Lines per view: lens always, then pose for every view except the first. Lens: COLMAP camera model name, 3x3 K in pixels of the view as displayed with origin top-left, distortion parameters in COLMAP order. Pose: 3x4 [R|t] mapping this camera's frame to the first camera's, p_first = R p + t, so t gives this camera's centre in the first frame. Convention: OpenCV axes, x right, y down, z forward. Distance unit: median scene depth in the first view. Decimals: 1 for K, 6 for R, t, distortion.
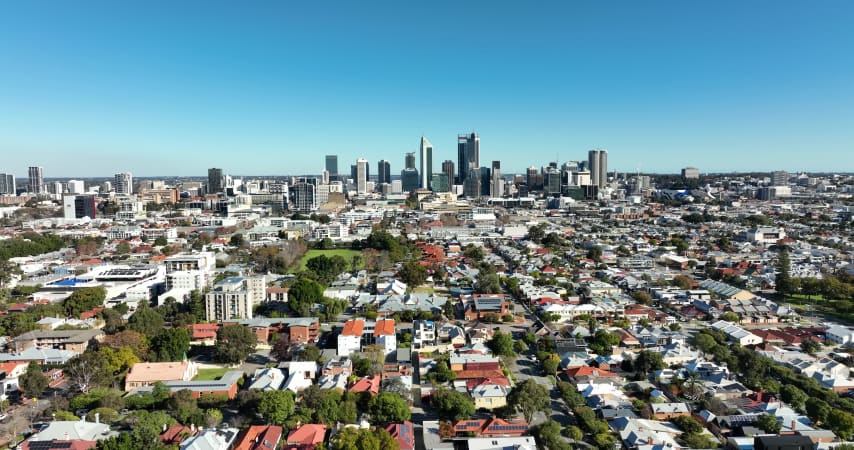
lens RADIAL K [[599.7, 0, 429.8], [0, 599.7, 225.2], [0, 0, 1]] dist [-0.000788, 0.013678]
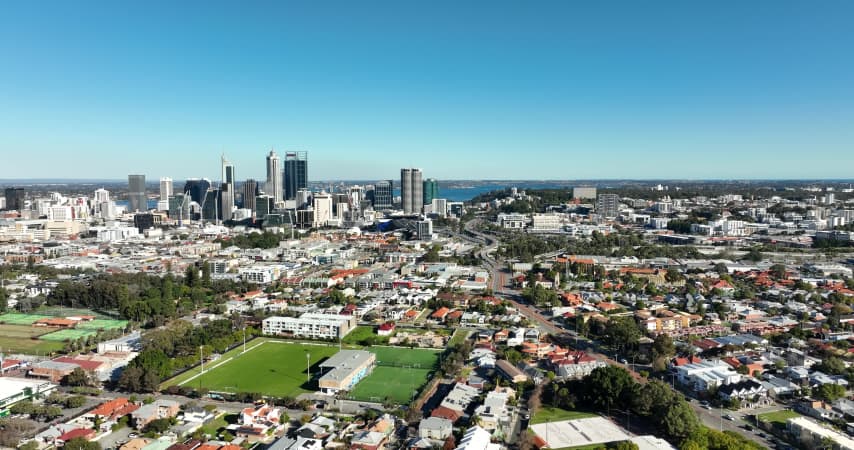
lens RADIAL K [[599.7, 0, 430.4], [0, 599.7, 227.2], [0, 0, 1]] dist [-0.000788, 0.013678]
pose [[0.952674, 0.028548, -0.302650, 0.640487], [-0.029569, 0.999562, 0.001207, -0.043445], [0.302552, 0.007799, 0.953101, 0.179574]]
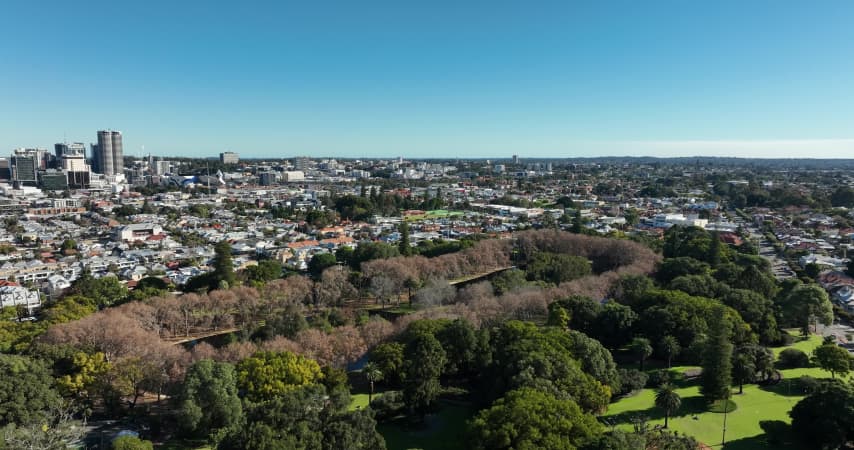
lens RADIAL K [[601.5, 0, 427.6], [0, 601.5, 226.3], [0, 0, 1]] dist [0.007030, 0.004455]
pose [[0.800228, -0.062240, 0.596457, 0.131990], [0.045762, 0.998037, 0.042748, -0.003350], [-0.597947, -0.006913, 0.801506, 0.023580]]
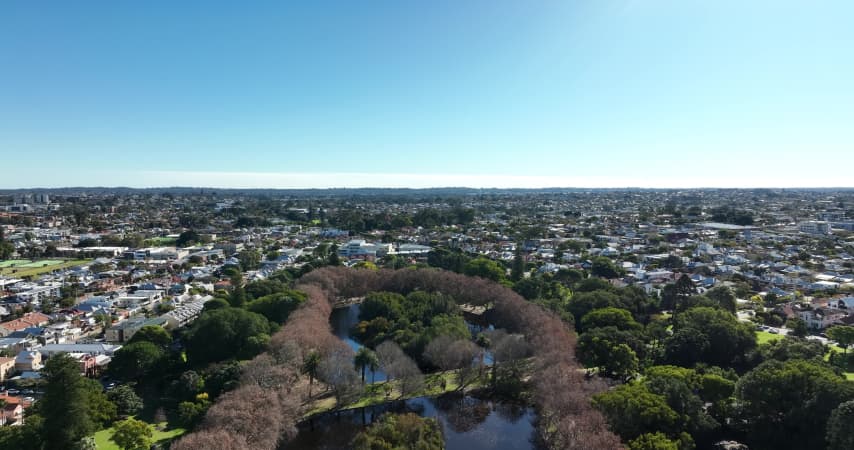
lens RADIAL K [[599.7, 0, 430.7], [0, 599.7, 222.8], [0, 0, 1]] dist [-0.000788, 0.013678]
pose [[0.080135, -0.050010, 0.995529, 0.111618], [0.082791, 0.995624, 0.043351, -0.010944], [-0.993340, 0.078947, 0.083925, 0.136280]]
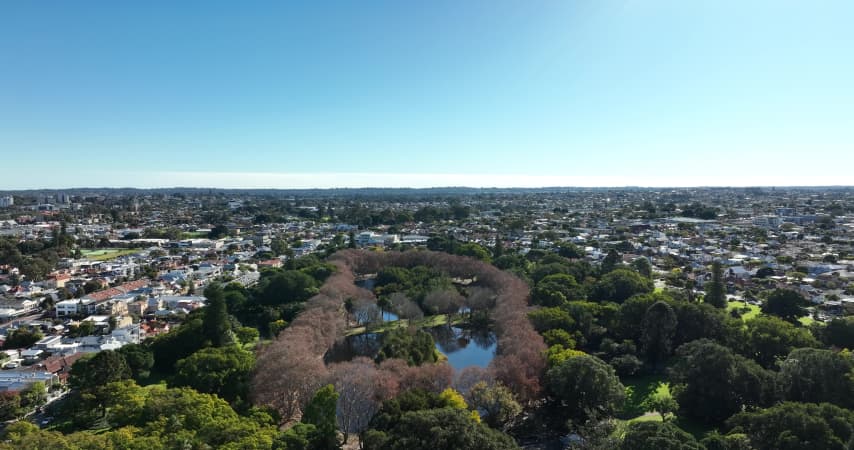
lens RADIAL K [[599.7, 0, 430.1], [0, 599.7, 221.0], [0, 0, 1]] dist [-0.000788, 0.013678]
pose [[0.082352, -0.047643, 0.995464, 0.055488], [0.085968, 0.995473, 0.040531, -0.009701], [-0.992889, 0.082241, 0.086075, 0.130751]]
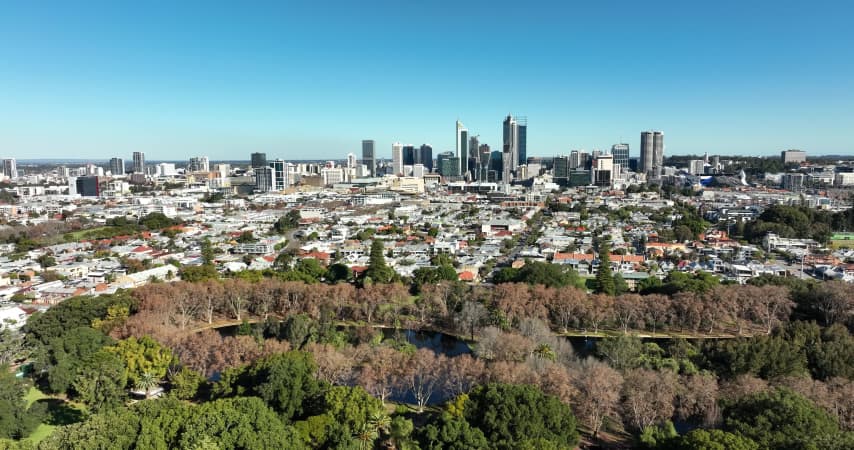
lens RADIAL K [[599.7, 0, 430.8], [0, 599.7, 221.0], [0, 0, 1]] dist [-0.000788, 0.013678]
pose [[0.955354, 0.030682, -0.293867, 0.255782], [-0.024175, 0.999376, 0.025750, -0.004988], [0.294474, -0.017496, 0.955499, 0.031722]]
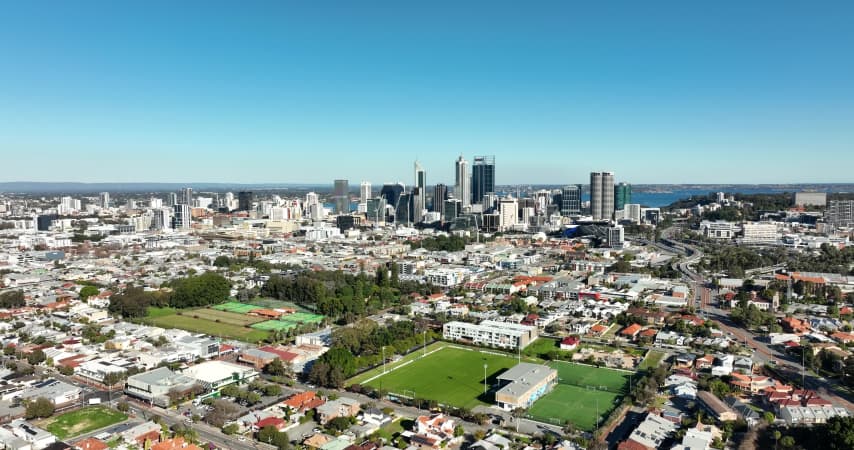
lens RADIAL K [[599.7, 0, 429.7], [0, 599.7, 219.8], [0, 0, 1]] dist [-0.000788, 0.013678]
pose [[0.813874, 0.038114, -0.579790, 0.637847], [-0.050645, 0.998702, -0.005439, -0.044254], [0.578830, 0.033791, 0.814748, 0.188794]]
